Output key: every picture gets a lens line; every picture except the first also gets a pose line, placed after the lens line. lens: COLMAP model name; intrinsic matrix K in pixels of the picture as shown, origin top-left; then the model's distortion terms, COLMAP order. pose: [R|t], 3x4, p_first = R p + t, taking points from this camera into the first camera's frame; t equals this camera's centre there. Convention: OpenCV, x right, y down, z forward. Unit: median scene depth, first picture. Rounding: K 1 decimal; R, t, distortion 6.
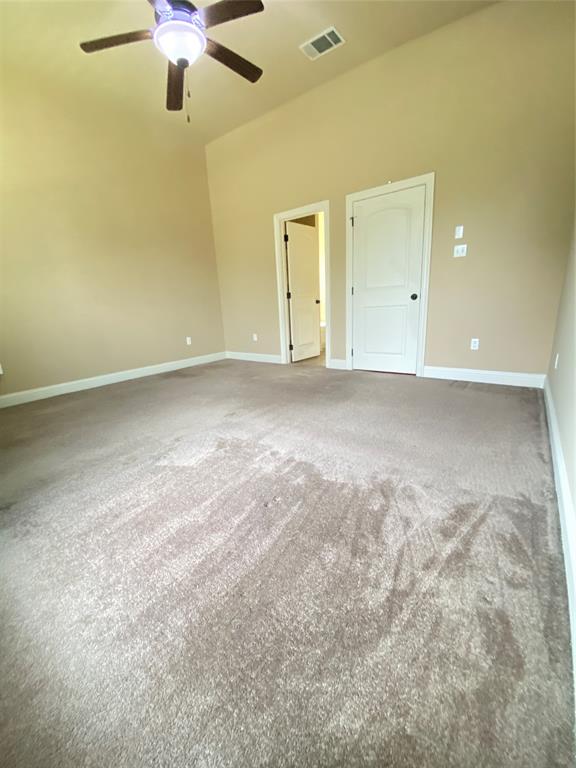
lens RADIAL K [[315.9, 0, 287.9], [0, 315.9, 381.3], [0, 0, 1]] dist [0.000991, -0.011859]
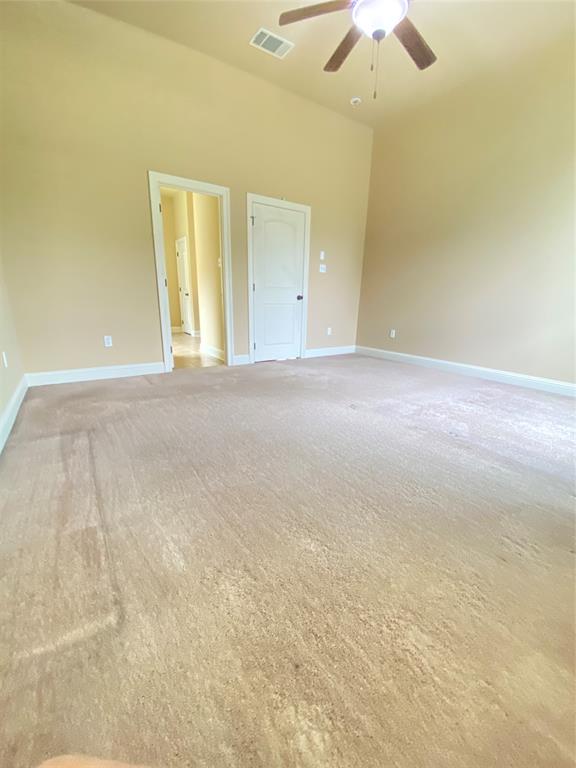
lens RADIAL K [[315.9, 0, 287.7], [0, 315.9, 388.9], [0, 0, 1]] dist [0.000991, -0.011859]
pose [[0.323589, -0.211159, 0.922335, -0.899453], [0.182947, 0.970349, 0.157967, -0.116685], [-0.928343, 0.117622, 0.352625, 0.629777]]
